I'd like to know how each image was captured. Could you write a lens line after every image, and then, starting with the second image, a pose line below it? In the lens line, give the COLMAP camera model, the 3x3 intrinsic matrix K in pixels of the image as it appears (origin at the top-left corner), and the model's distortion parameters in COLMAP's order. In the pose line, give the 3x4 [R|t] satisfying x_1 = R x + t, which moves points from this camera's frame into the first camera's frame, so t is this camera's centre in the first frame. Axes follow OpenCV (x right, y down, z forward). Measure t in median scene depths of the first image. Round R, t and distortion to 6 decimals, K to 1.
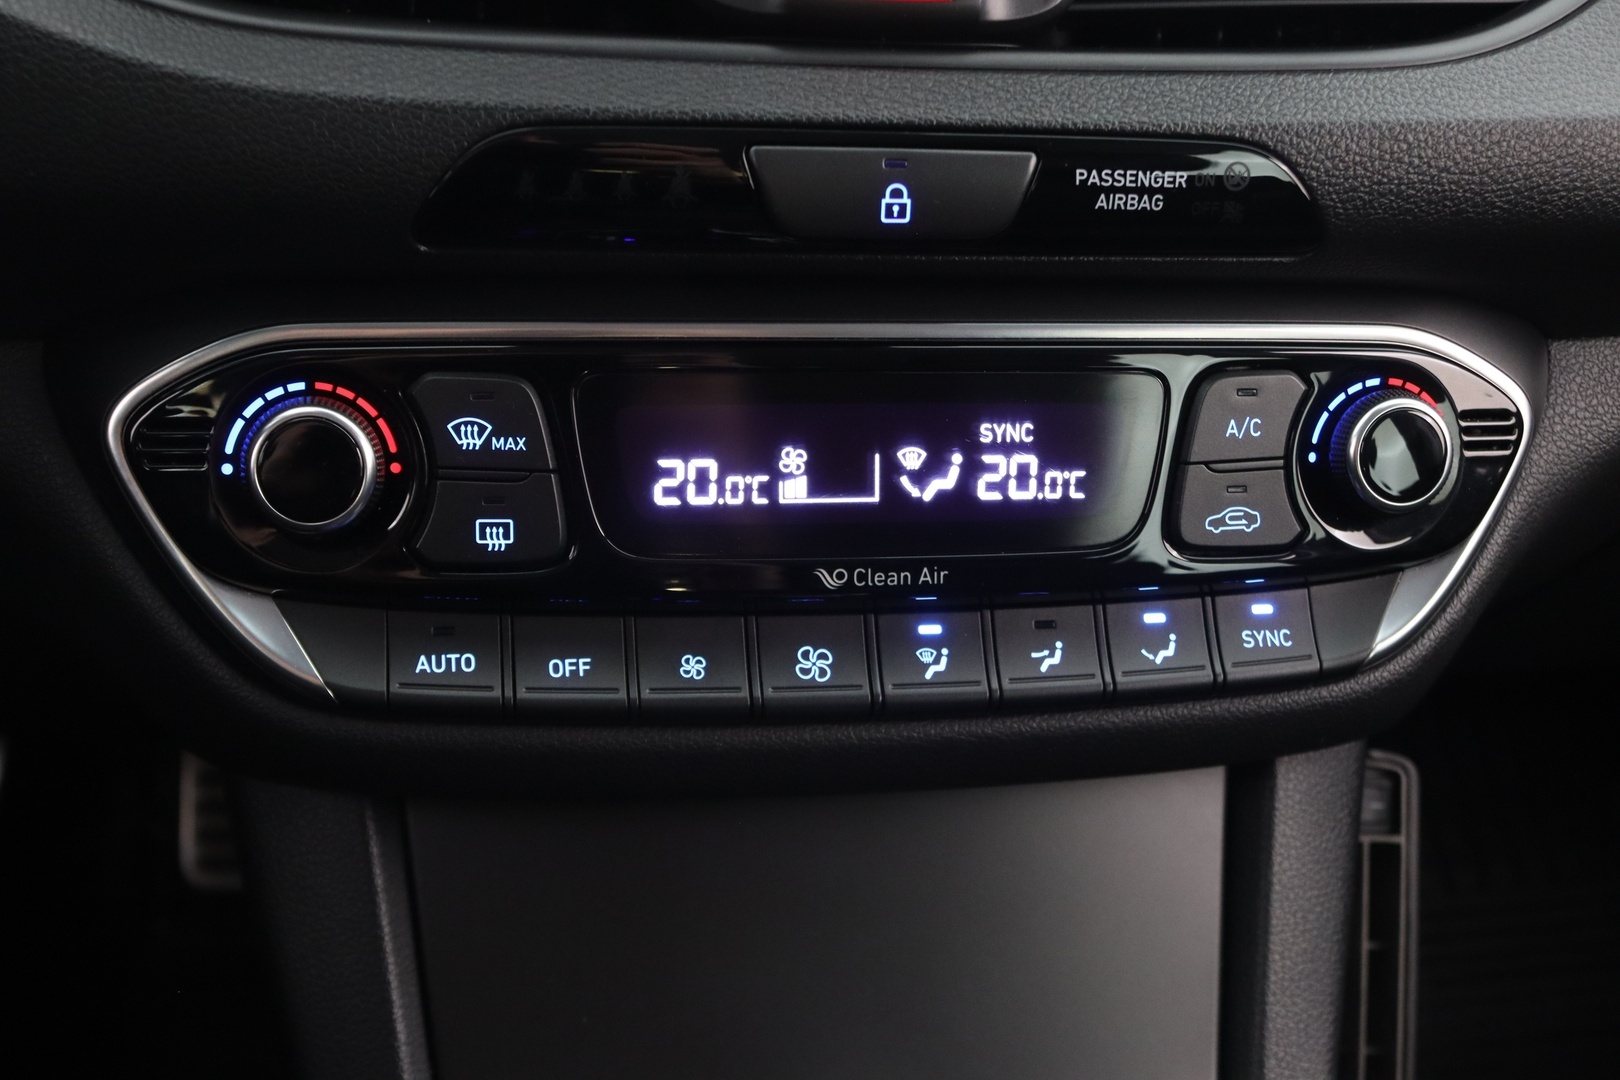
lens RADIAL K [[1782.7, 0, 810.0], [0, 1782.7, 540.0], [0, 0, 1]] dist [-0.103952, -0.004264]
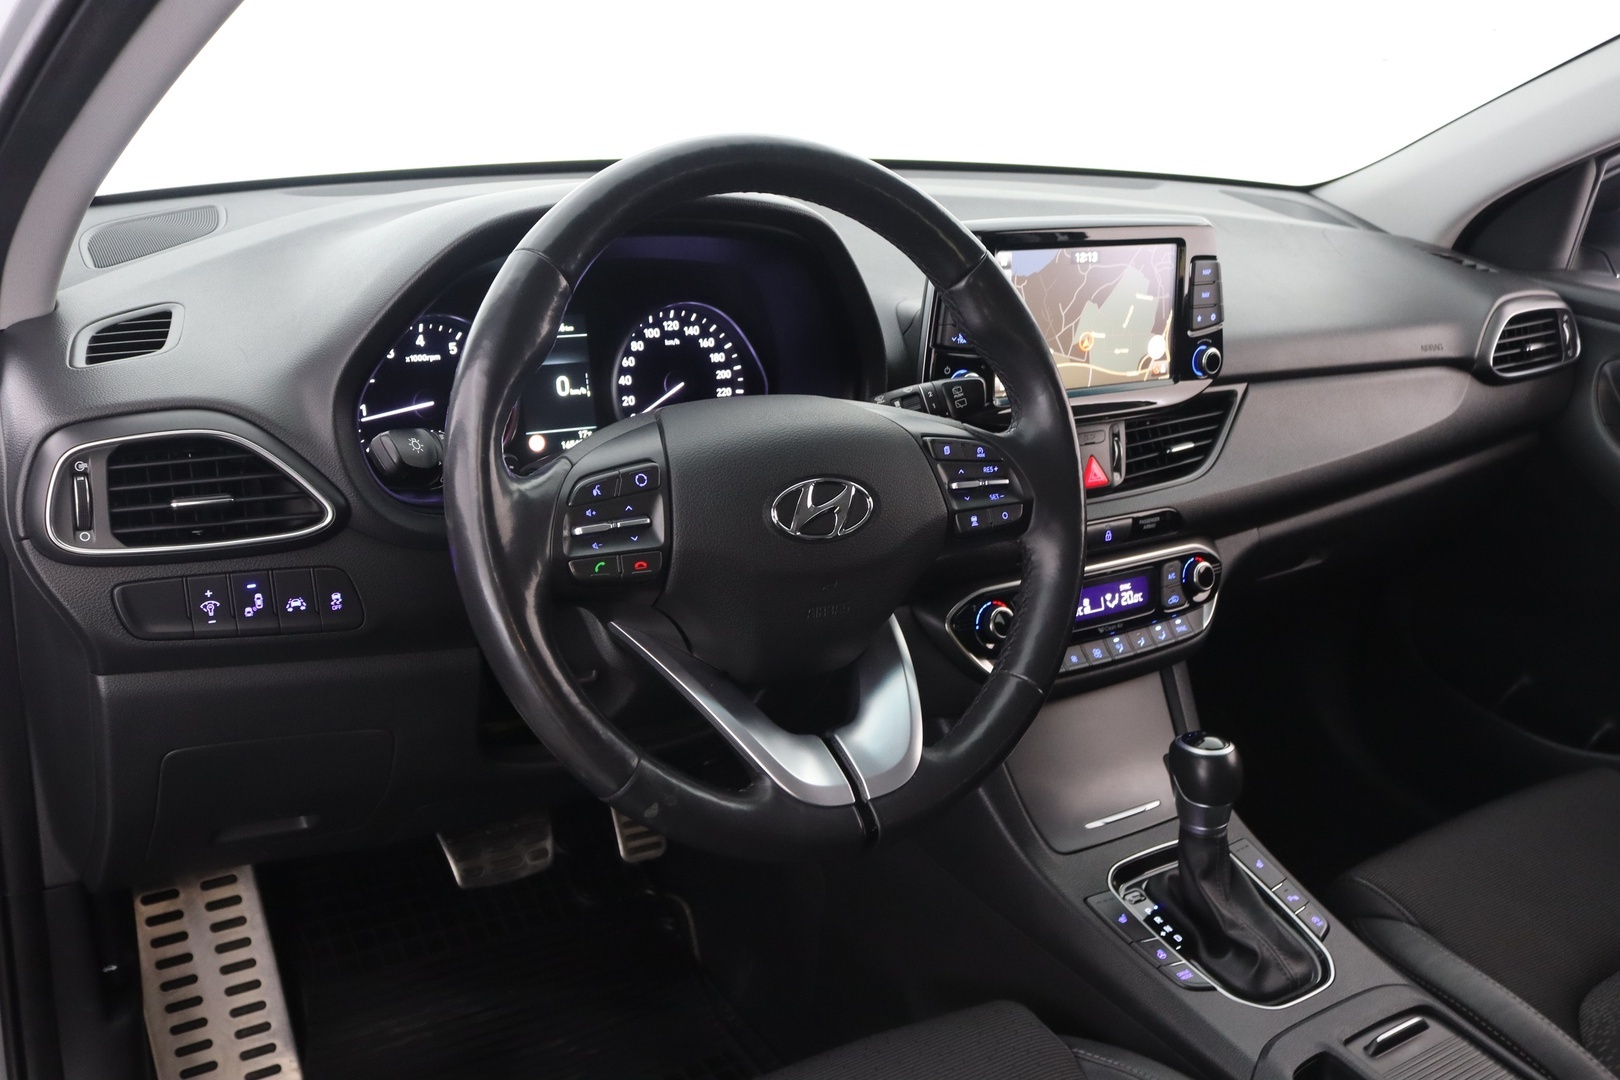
lens RADIAL K [[1436.5, 0, 810.0], [0, 1436.5, 540.0], [0, 0, 1]] dist [-0.095003, 0.004484]
pose [[0.911791, -0.143203, 0.384877, -1.739605], [0.179034, 0.982089, -0.058728, -0.102098], [-0.369574, 0.122454, 0.921097, -1.676646]]
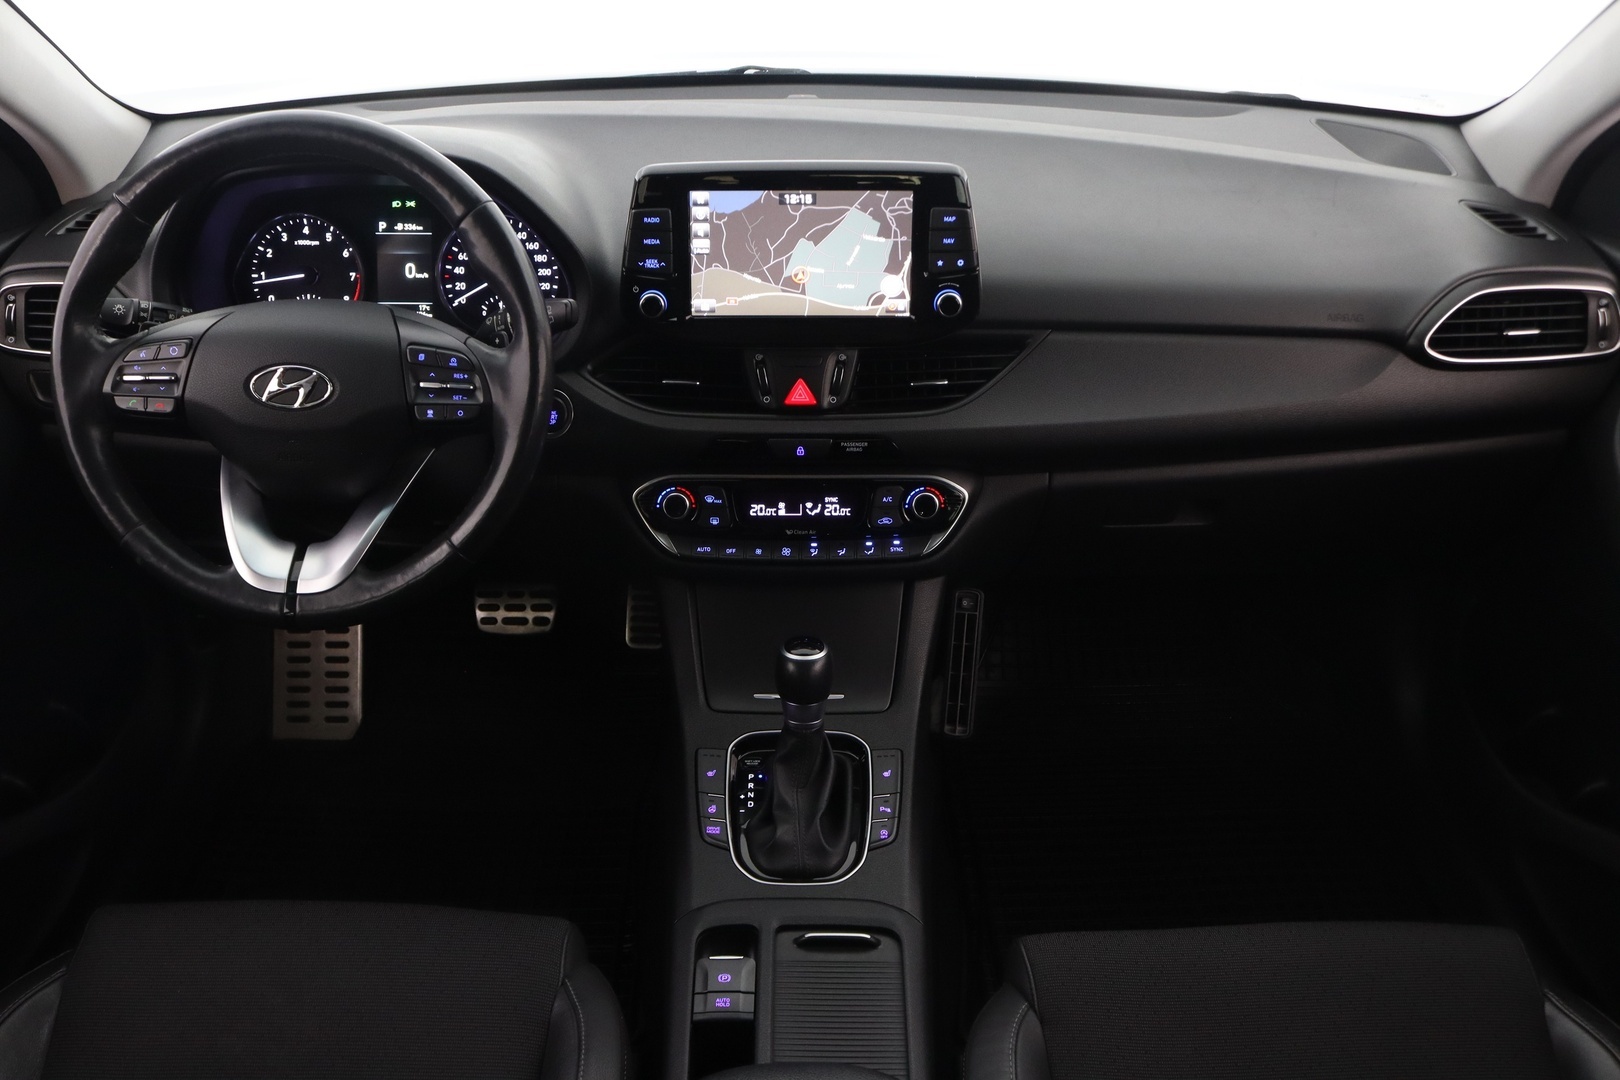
lens RADIAL K [[1366.1, 0, 810.0], [0, 1366.1, 540.0], [0, 0, 1]] dist [-0.140302, 0.160811]
pose [[0.988449, 0.022086, -0.149937, 0.566740], [-0.019220, 0.999604, 0.020534, -0.029778], [0.150331, -0.017415, 0.988482, -2.331871]]
